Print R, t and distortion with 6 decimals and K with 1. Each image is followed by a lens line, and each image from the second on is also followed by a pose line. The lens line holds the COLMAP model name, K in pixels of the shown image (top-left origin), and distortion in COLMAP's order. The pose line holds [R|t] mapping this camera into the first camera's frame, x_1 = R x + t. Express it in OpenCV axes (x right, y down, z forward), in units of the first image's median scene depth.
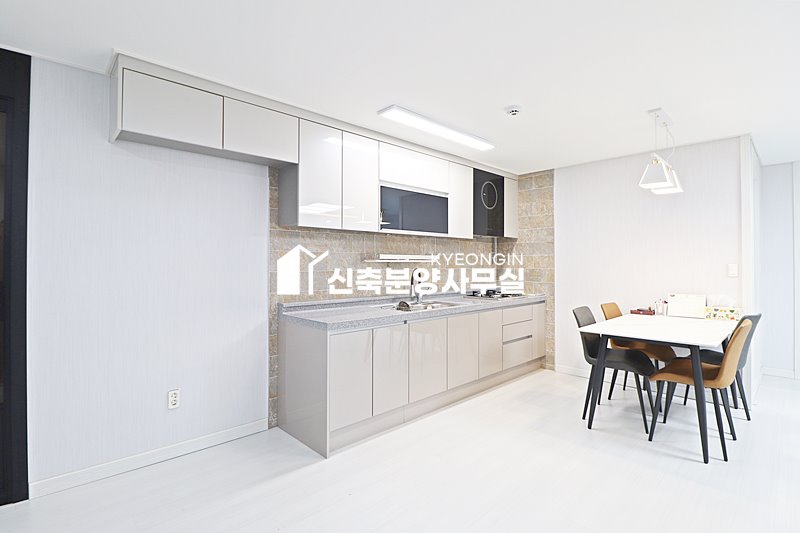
lens RADIAL K [[388.7, 0, 404.9], [0, 388.7, 260.4], [0, 0, 1]] dist [-0.002380, 0.000647]
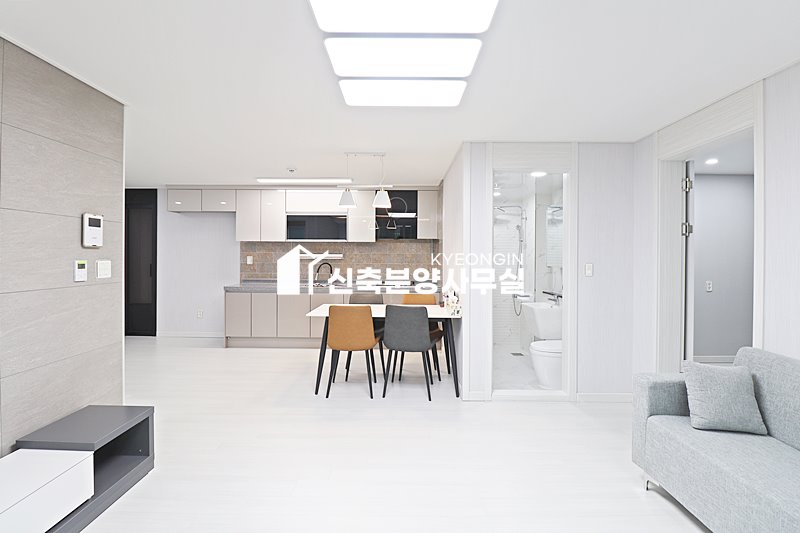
lens RADIAL K [[375.1, 0, 401.7], [0, 375.1, 258.8], [0, 0, 1]] dist [-0.004588, -0.009423]
pose [[0.718915, 0.010876, -0.695013, 1.259986], [-0.001505, 0.999900, 0.014091, -0.016226], [0.695097, -0.009084, 0.718859, 0.116973]]
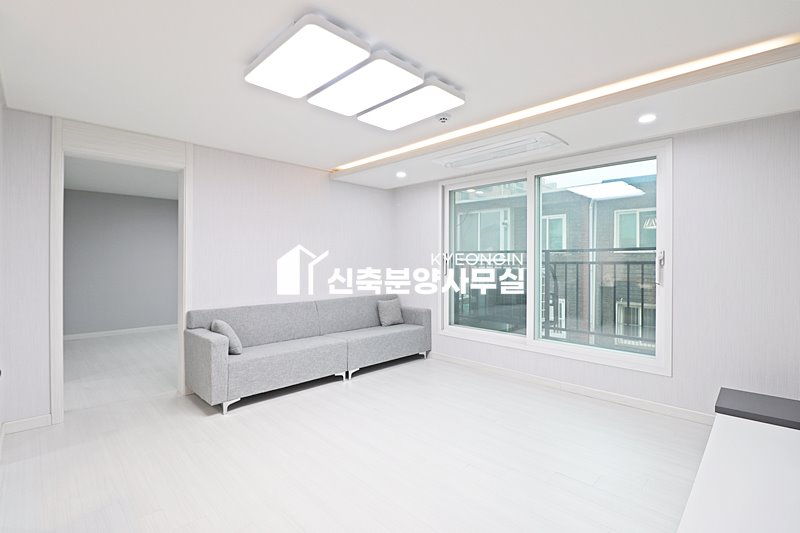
lens RADIAL K [[375.1, 0, 397.9], [0, 375.1, 263.0], [0, 0, 1]] dist [-0.004588, -0.009423]
pose [[-0.009229, -0.007560, 0.999929, 0.357689], [-0.011430, 0.999907, 0.007454, -0.001308], [-0.999892, -0.011360, -0.009315, 0.398296]]
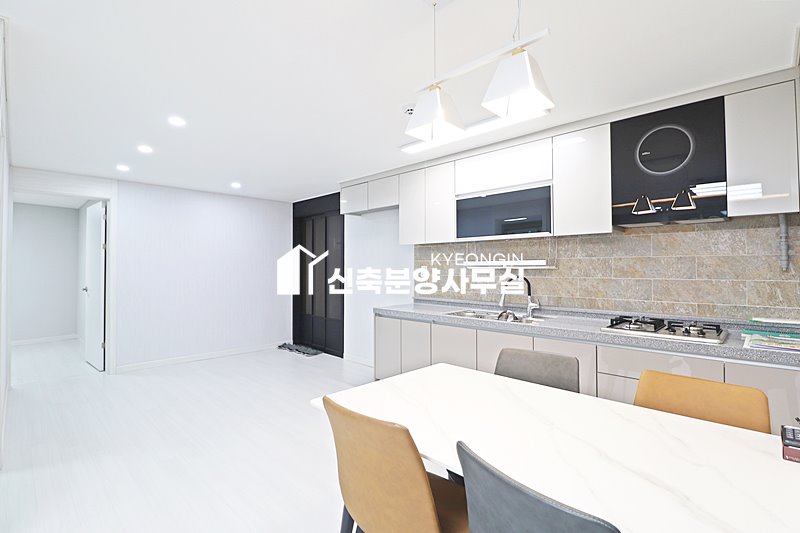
lens RADIAL K [[375.1, 0, 405.1], [0, 375.1, 261.0], [0, 0, 1]] dist [-0.004588, -0.009423]
pose [[0.038934, -0.017880, -0.999082, 0.843113], [0.010136, 0.999796, -0.017498, -0.000627], [0.999190, -0.009446, 0.039107, 0.681865]]
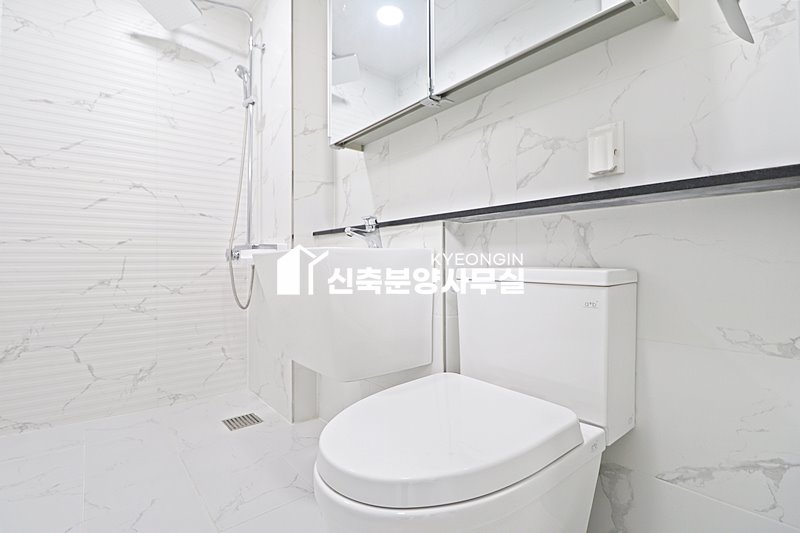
lens RADIAL K [[375.1, 0, 402.9], [0, 375.1, 261.8], [0, 0, 1]] dist [-0.004588, -0.009423]
pose [[0.997202, 0.000251, -0.074755, 0.839441], [0.000036, 0.999993, 0.003834, 0.153891], [0.074756, -0.003826, 0.997195, 0.967273]]
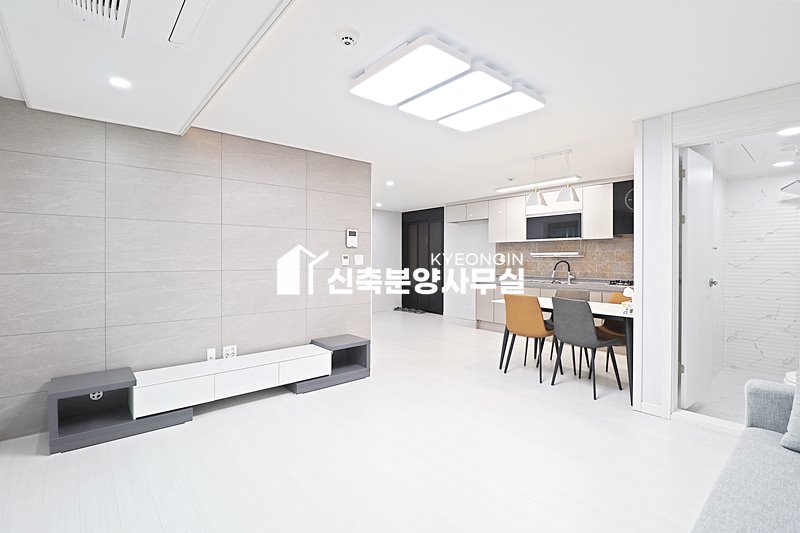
lens RADIAL K [[375.1, 0, 401.3], [0, 375.1, 263.8], [0, 0, 1]] dist [-0.004588, -0.009423]
pose [[-0.061847, 0.014496, -0.997980, 1.564849], [0.005719, 0.999883, 0.014169, 0.007455], [0.998069, -0.004831, -0.061923, 0.410001]]
